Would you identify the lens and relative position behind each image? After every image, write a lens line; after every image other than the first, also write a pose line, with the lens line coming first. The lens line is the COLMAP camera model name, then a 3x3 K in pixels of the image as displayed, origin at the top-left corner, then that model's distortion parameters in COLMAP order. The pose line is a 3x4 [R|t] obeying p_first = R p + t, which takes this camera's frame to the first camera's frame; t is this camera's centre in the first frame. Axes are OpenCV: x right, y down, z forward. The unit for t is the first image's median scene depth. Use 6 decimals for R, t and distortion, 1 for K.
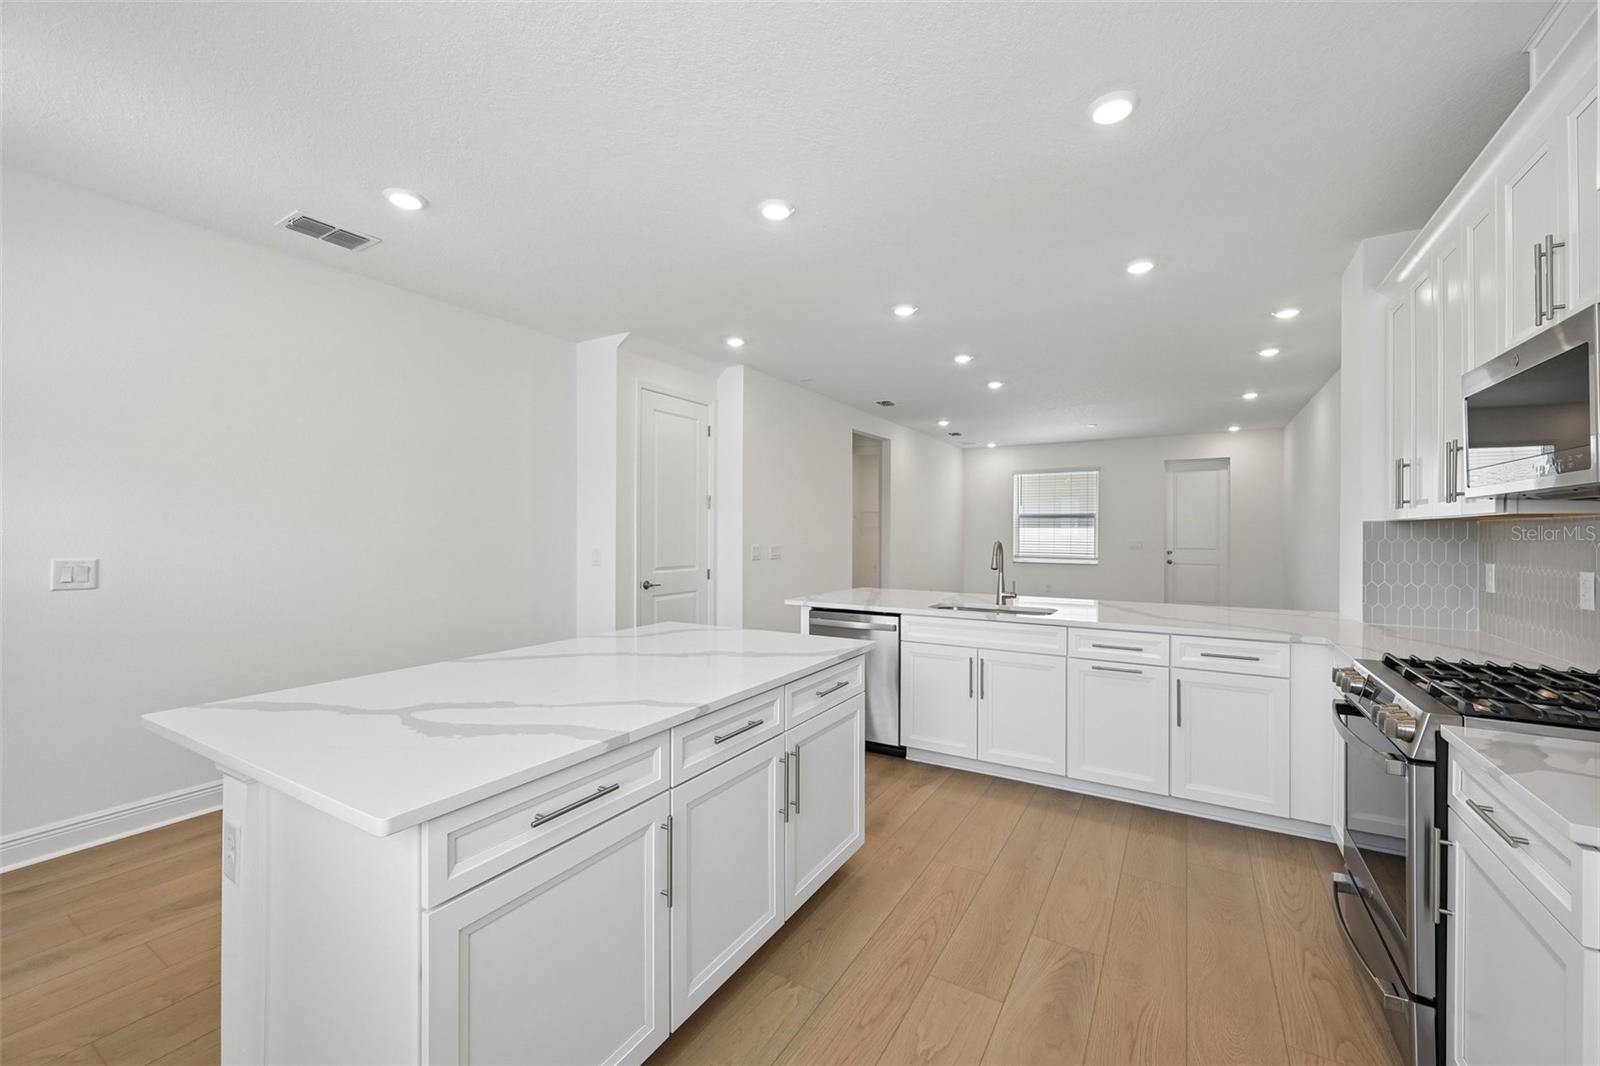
lens RADIAL K [[639.7, 0, 792.4], [0, 639.7, 538.2], [0, 0, 1]] dist [0.000123, -0.001073]
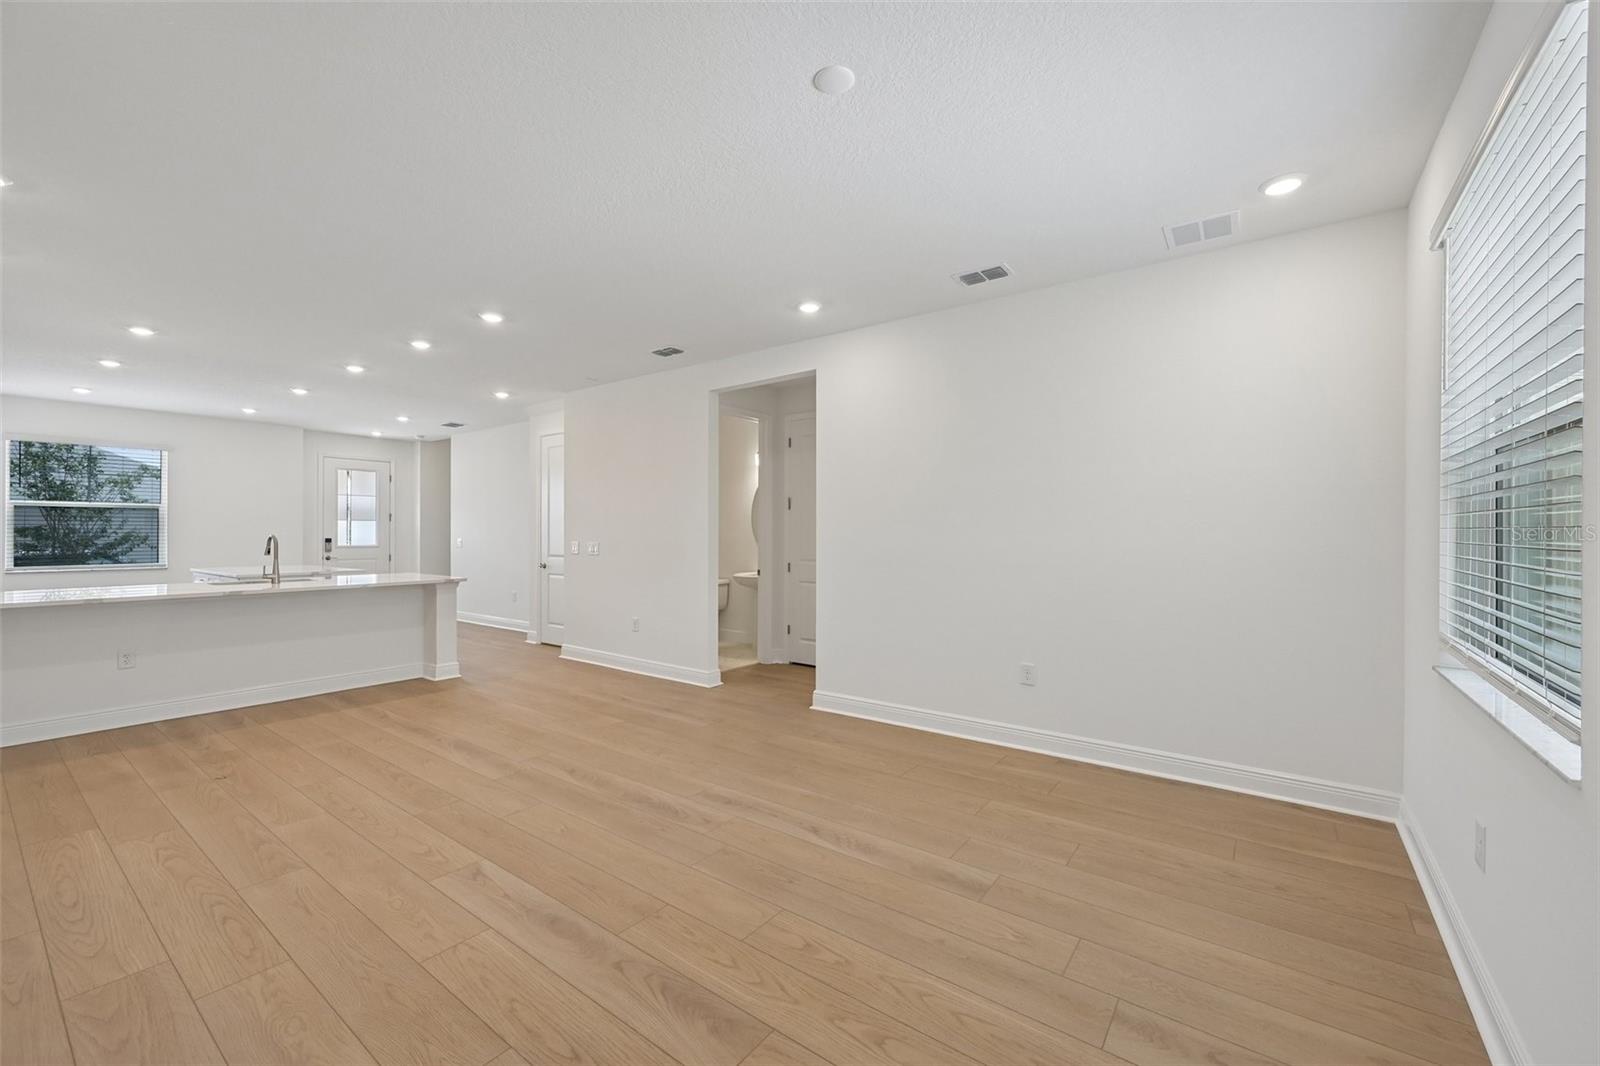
lens RADIAL K [[639.7, 0, 797.3], [0, 639.7, 530.3], [0, 0, 1]] dist [0.000123, -0.001073]
pose [[-0.092597, -0.006990, -0.995679, 1.507420], [-0.012370, 0.999906, -0.005869, -0.010592], [0.995627, 0.011773, -0.092675, 2.147871]]
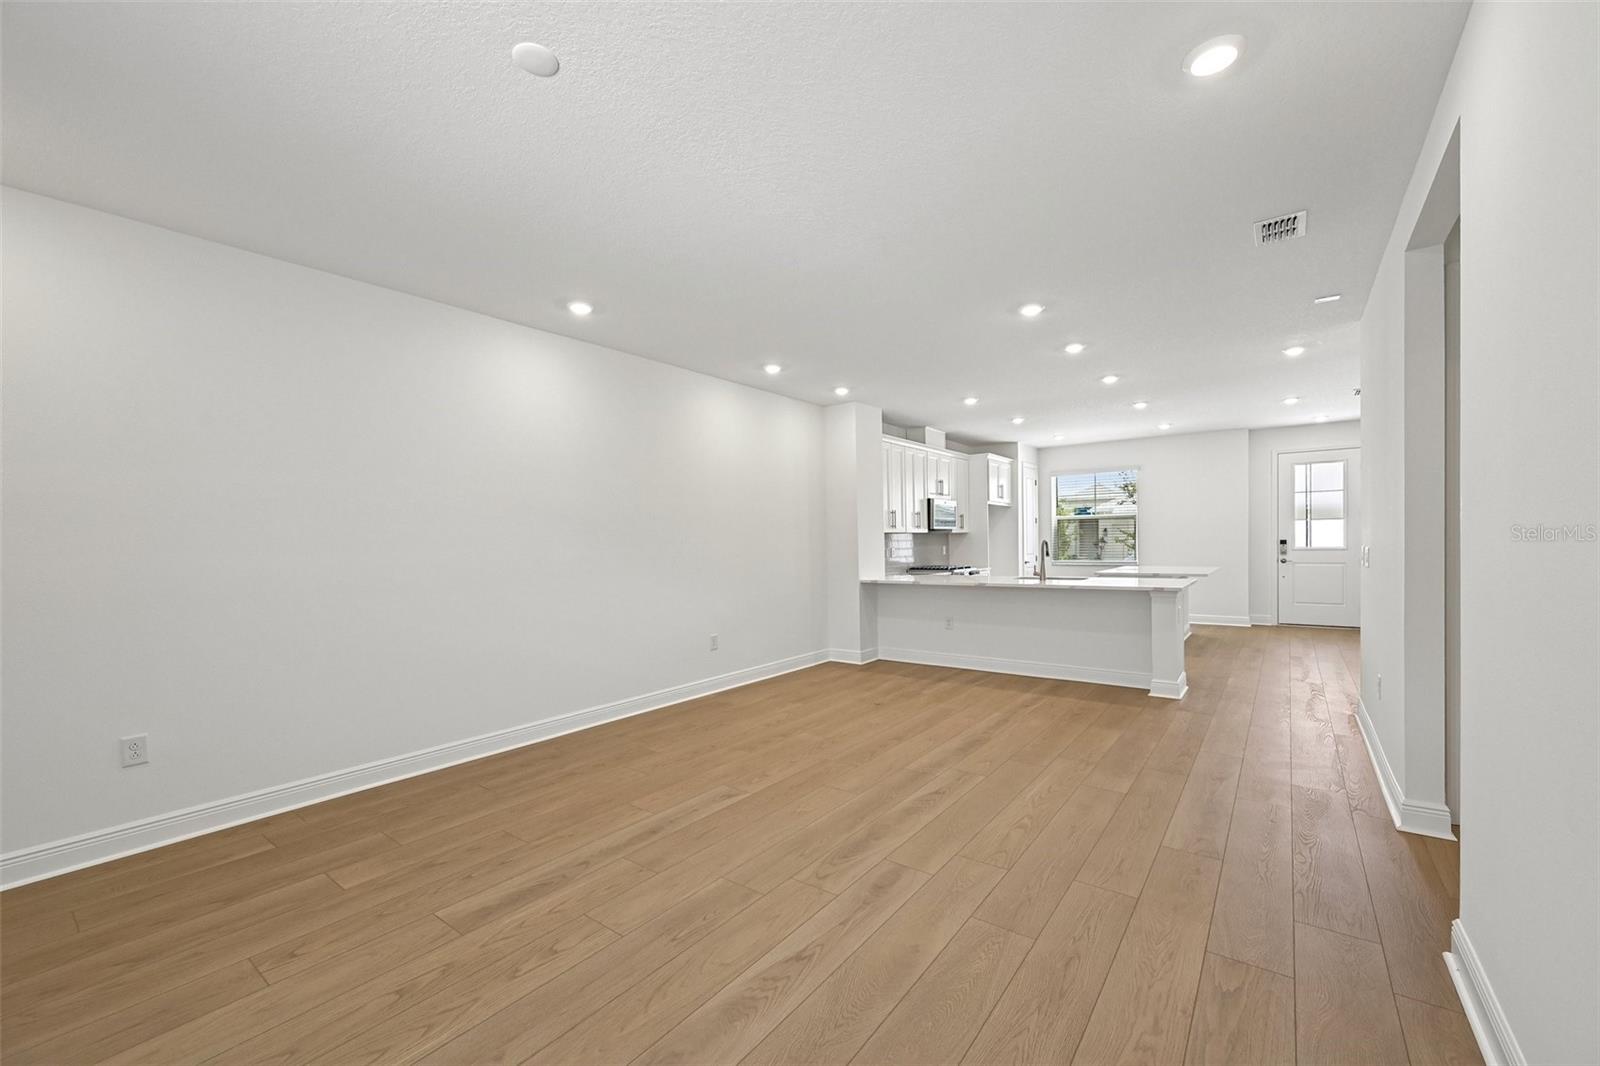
lens RADIAL K [[639.7, 0, 797.6], [0, 639.7, 532.5], [0, 0, 1]] dist [0.000123, -0.001073]
pose [[-0.994926, 0.017217, 0.099129, 0.761930], [0.016795, 0.999846, -0.005090, -0.016896], [-0.099202, -0.003399, -0.995062, 2.599393]]
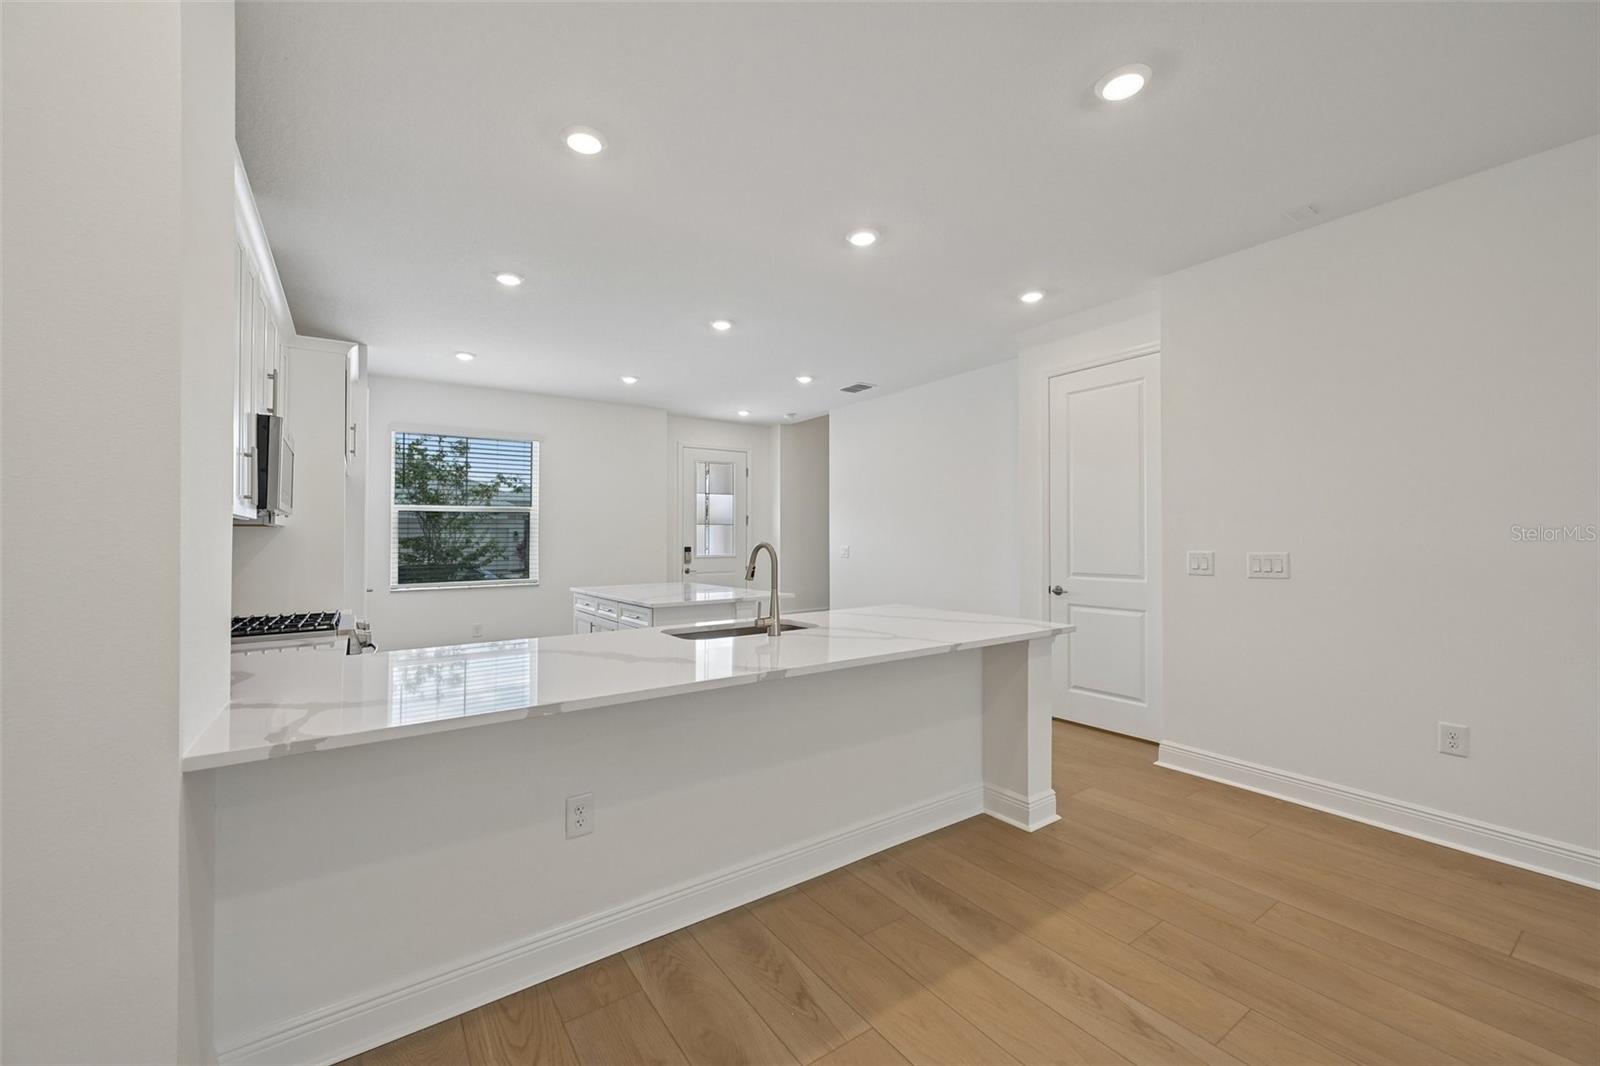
lens RADIAL K [[639.7, 0, 808.2], [0, 639.7, 521.3], [0, 0, 1]] dist [0.000123, -0.001073]
pose [[-0.400295, -0.022665, -0.916106, 0.932623], [0.000363, 0.999690, -0.024891, -0.002313], [0.916386, -0.010296, -0.400163, 1.297226]]
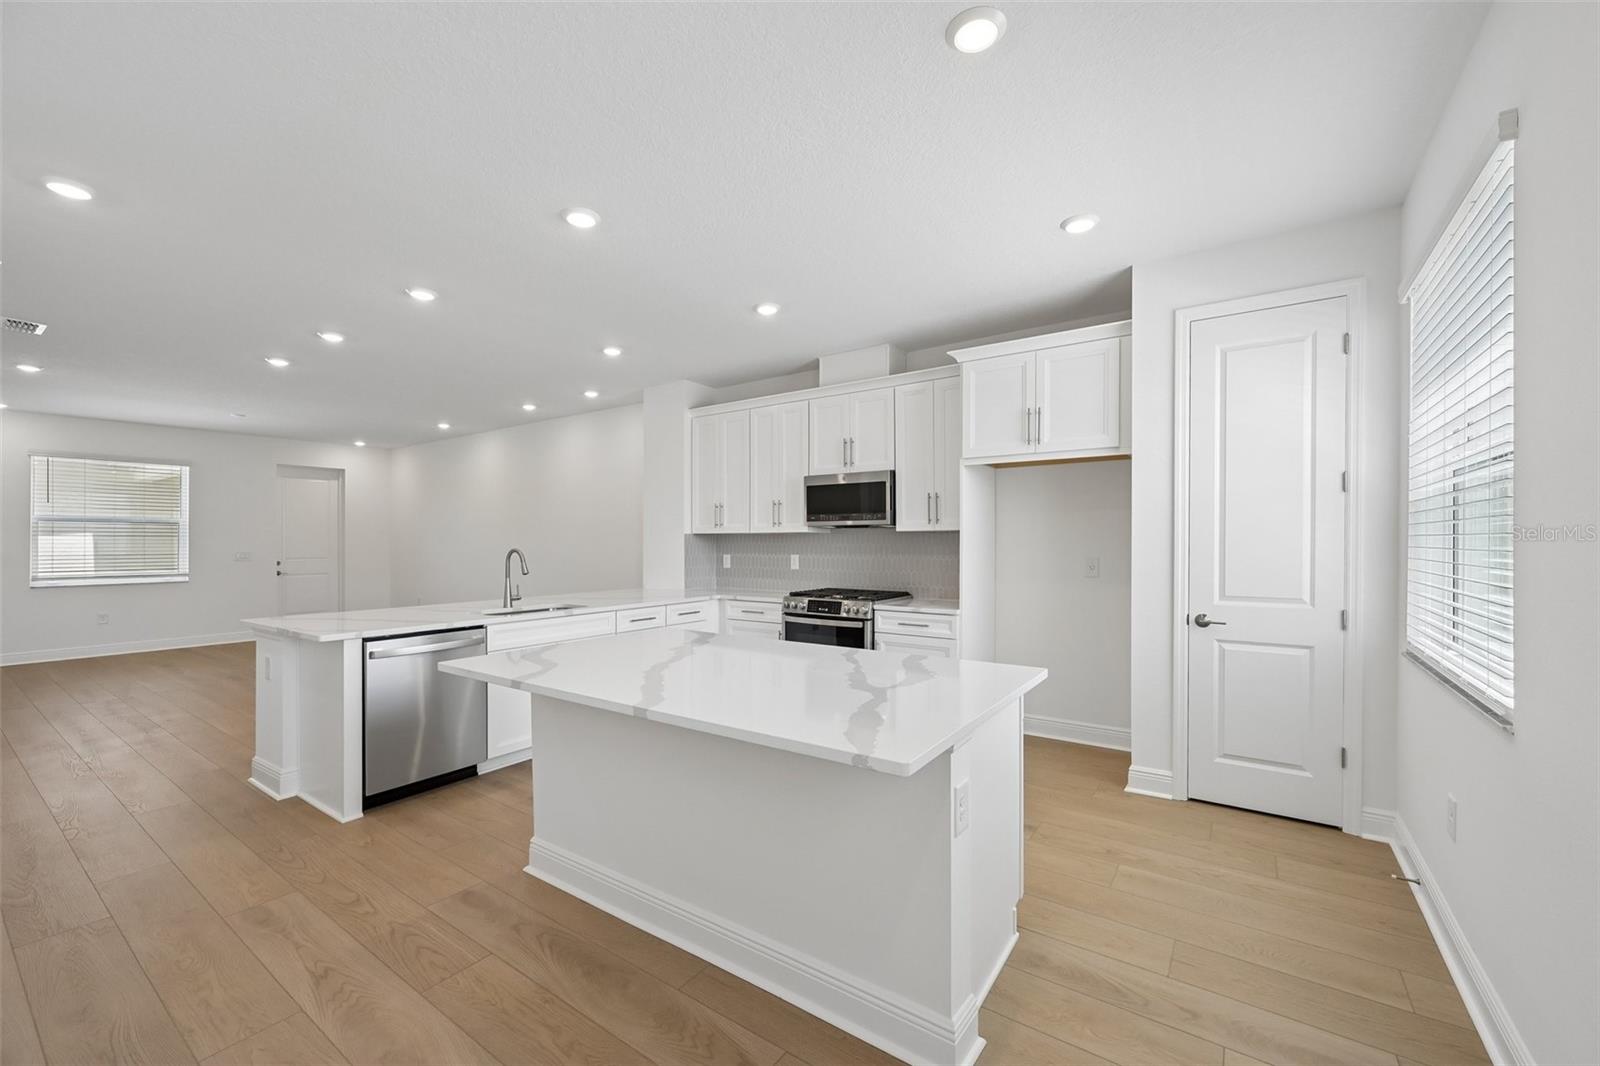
lens RADIAL K [[639.7, 0, 819.7], [0, 639.7, 541.5], [0, 0, 1]] dist [0.000123, -0.001073]
pose [[0.041209, -0.005031, 0.999138, -0.733063], [0.014262, 0.999888, 0.004446, -0.005106], [-0.999049, 0.014067, 0.041276, 0.423678]]
